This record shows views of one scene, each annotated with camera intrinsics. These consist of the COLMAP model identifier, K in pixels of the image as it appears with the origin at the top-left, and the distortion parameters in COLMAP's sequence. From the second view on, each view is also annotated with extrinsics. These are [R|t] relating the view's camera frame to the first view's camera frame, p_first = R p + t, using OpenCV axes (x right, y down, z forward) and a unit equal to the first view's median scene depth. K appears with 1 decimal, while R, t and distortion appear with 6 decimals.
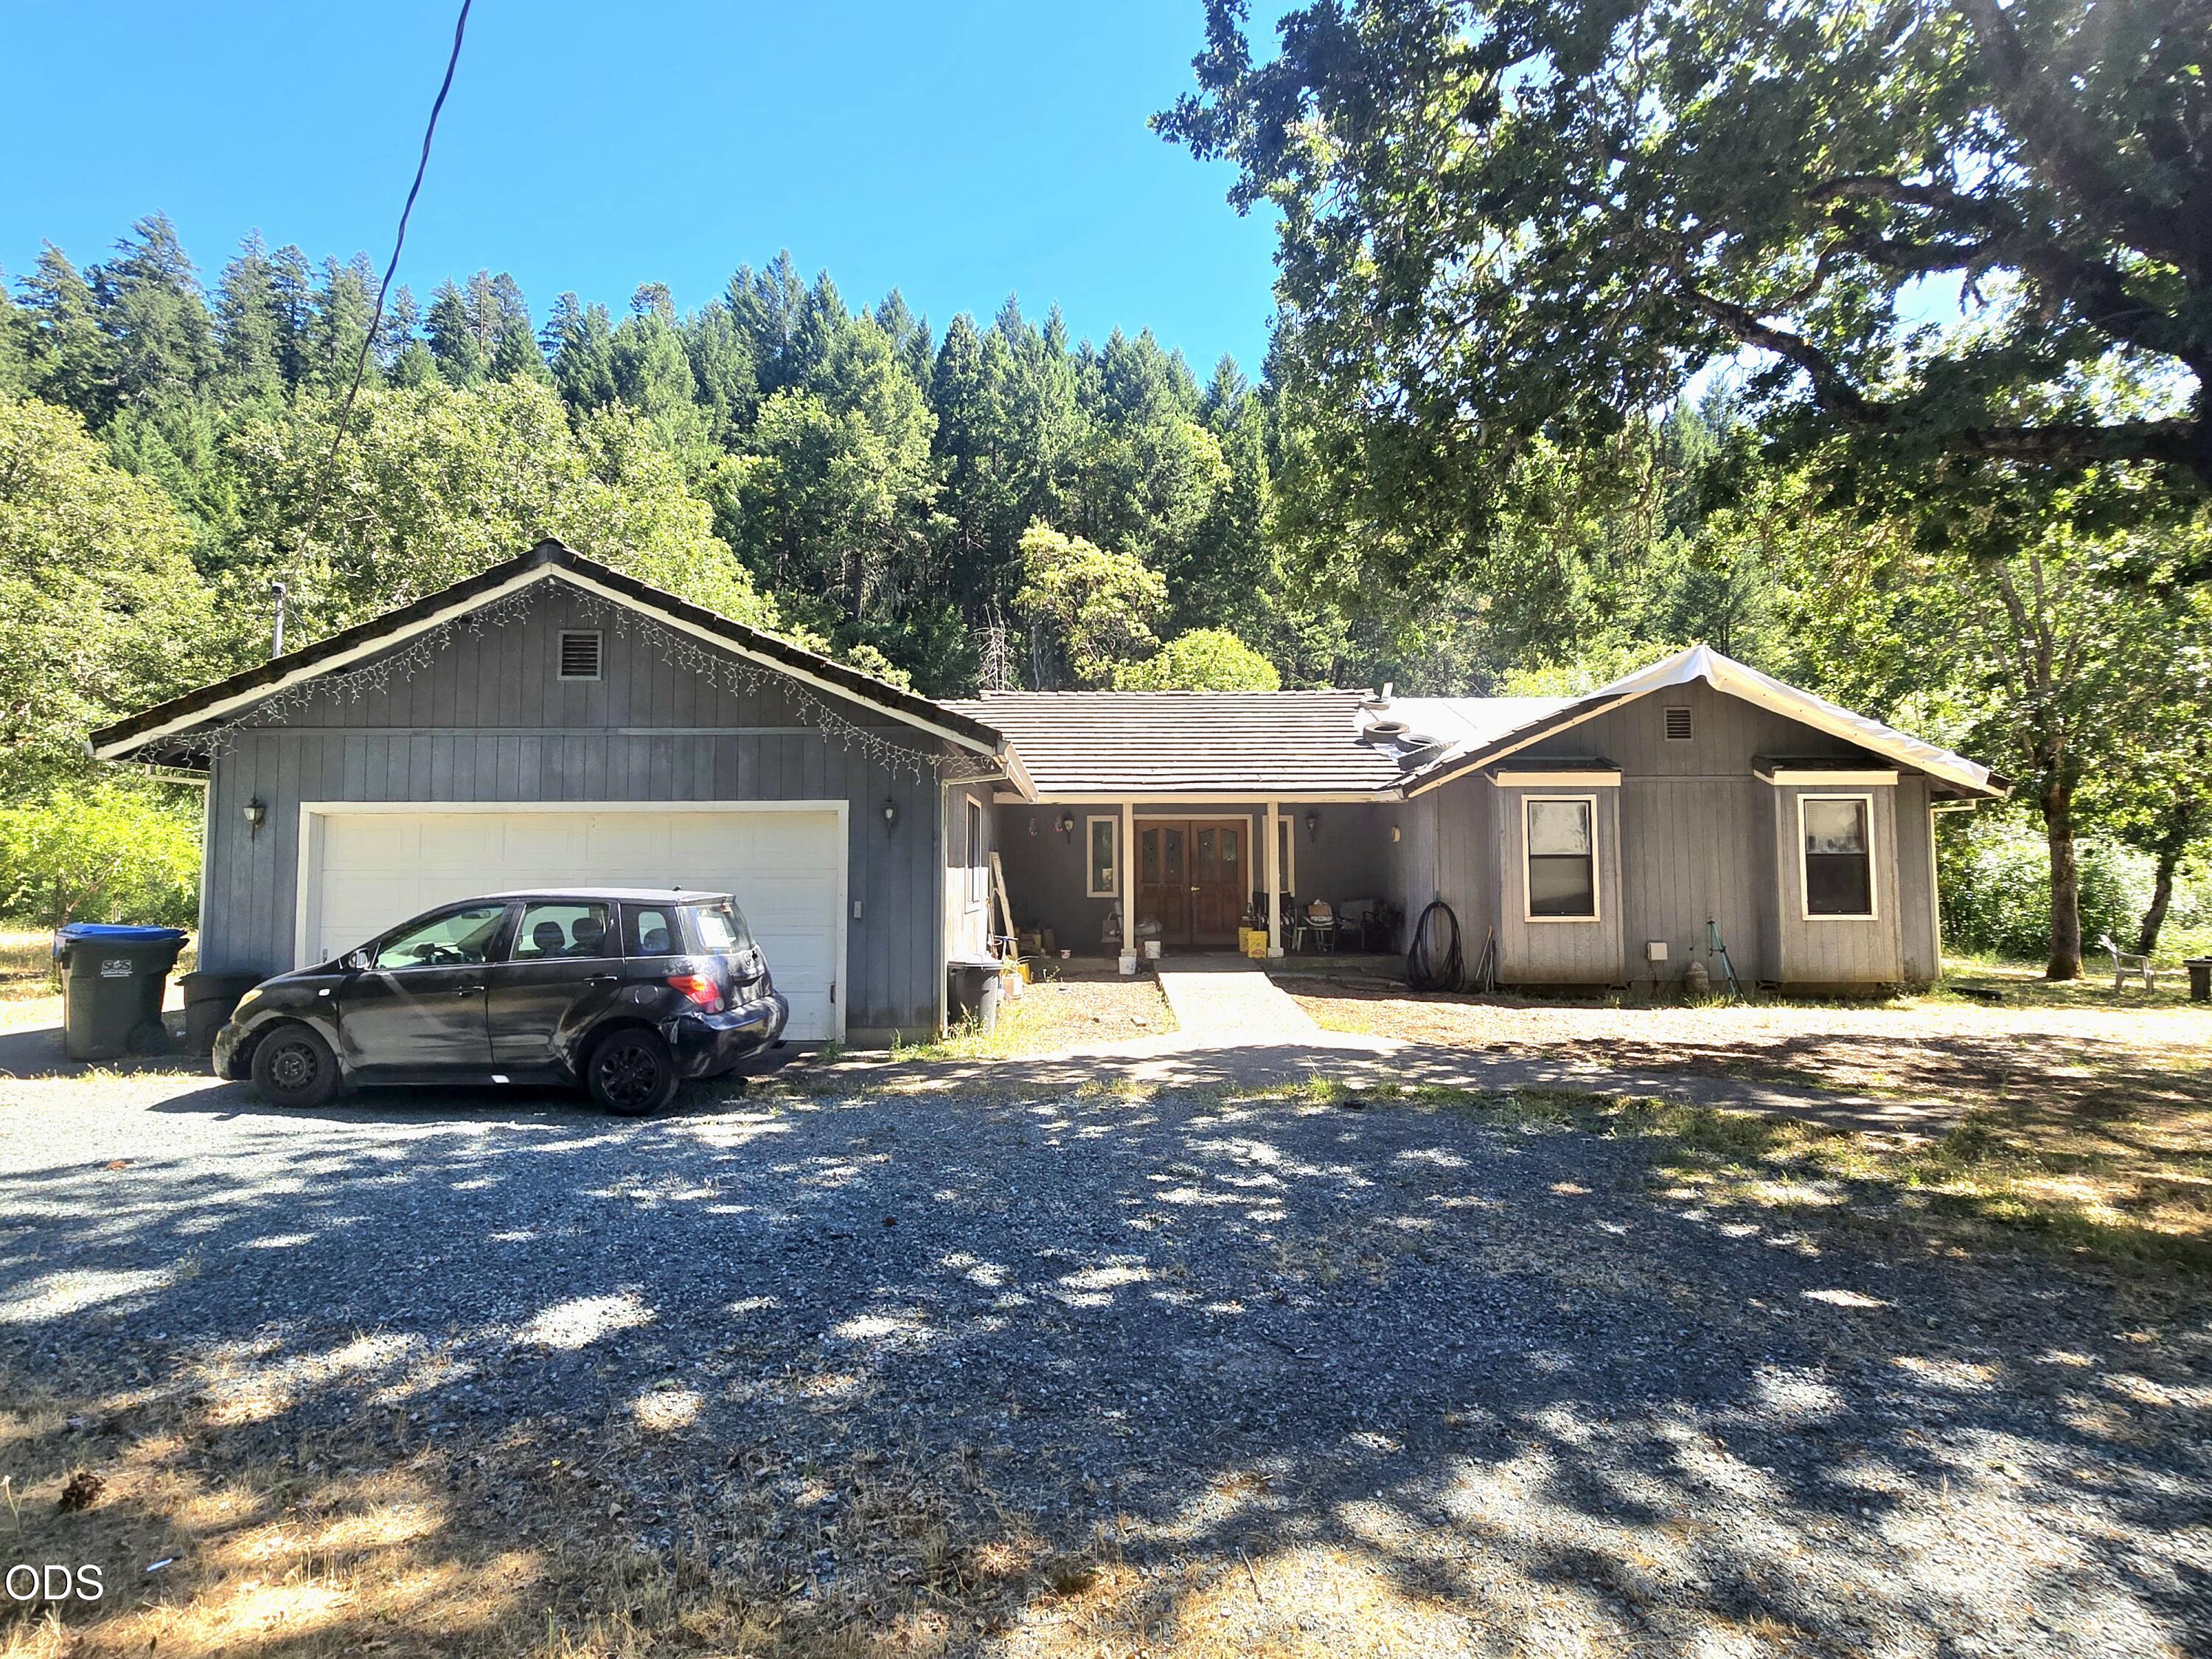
lens RADIAL K [[1122.3, 0, 1079.6], [0, 1122.3, 832.5], [0, 0, 1]] dist [0.001548, 0.000194]
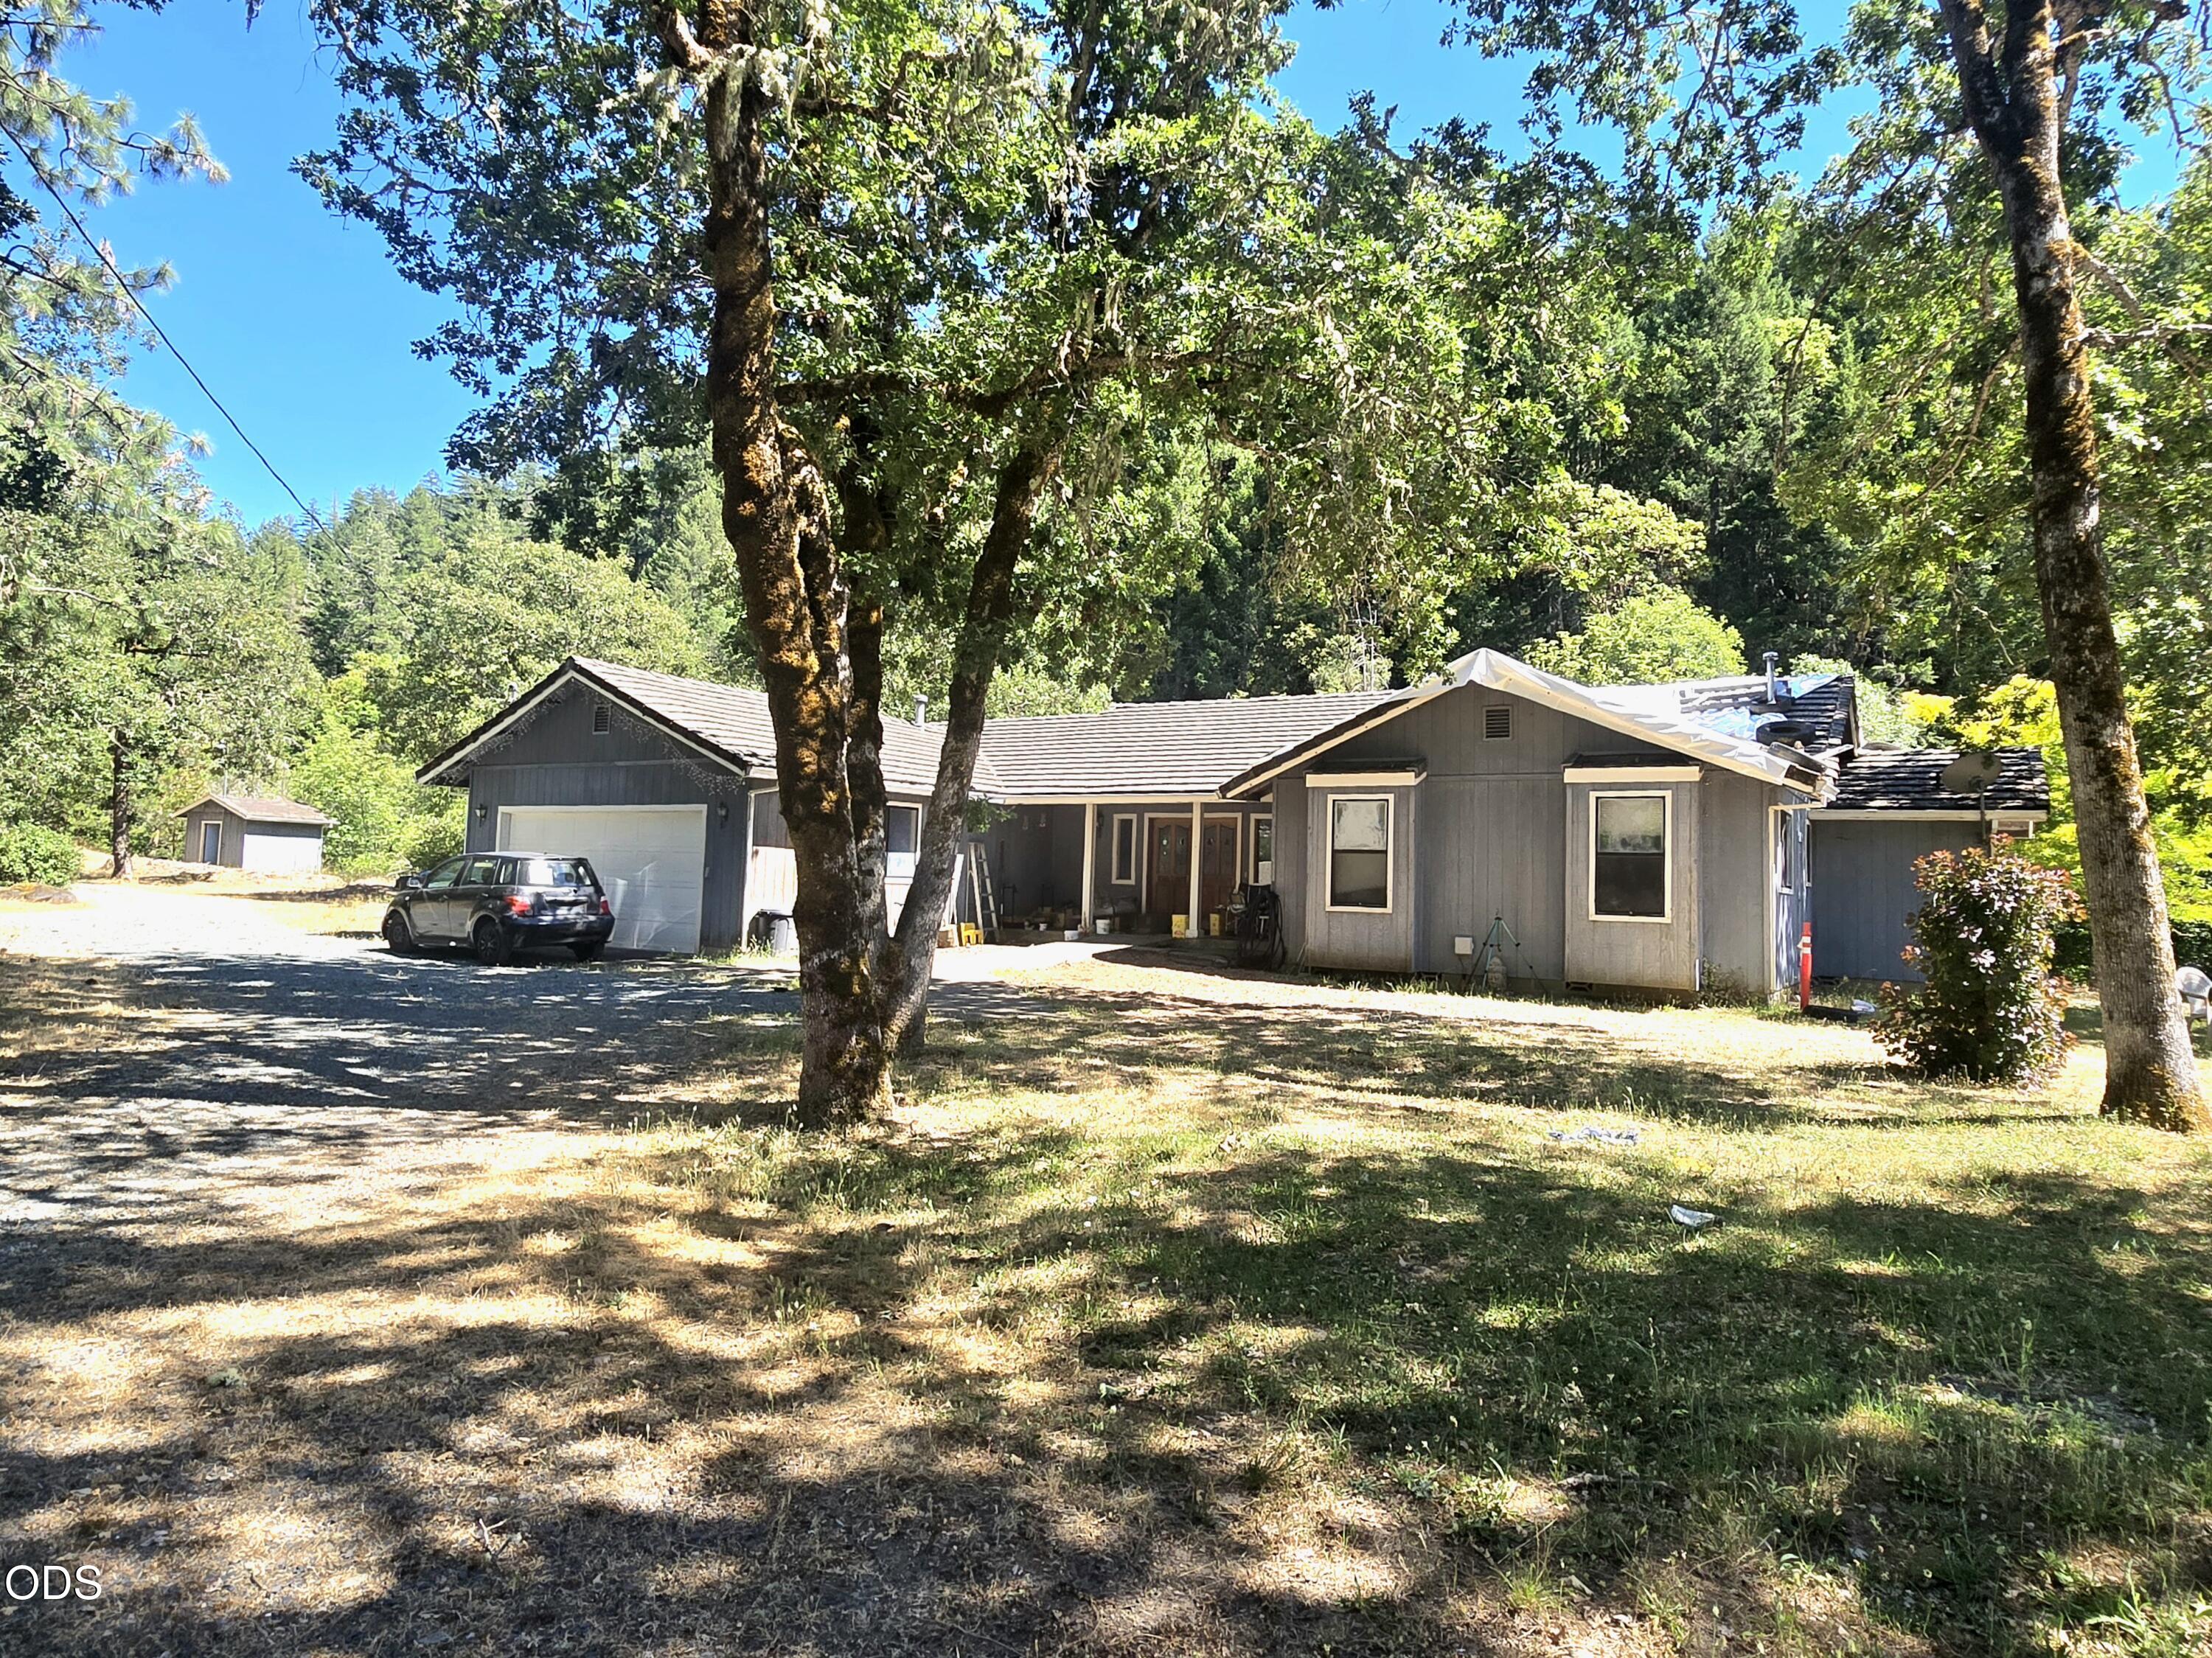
lens RADIAL K [[1322.5, 0, 1101.6], [0, 1322.5, 785.7], [0, 0, 1]] dist [-0.004109, -0.000482]
pose [[0.847624, -0.011157, -0.530481, 0.891390], [-0.008201, 0.999384, -0.034124, 0.003597], [0.530535, 0.033275, 0.847010, -0.207932]]
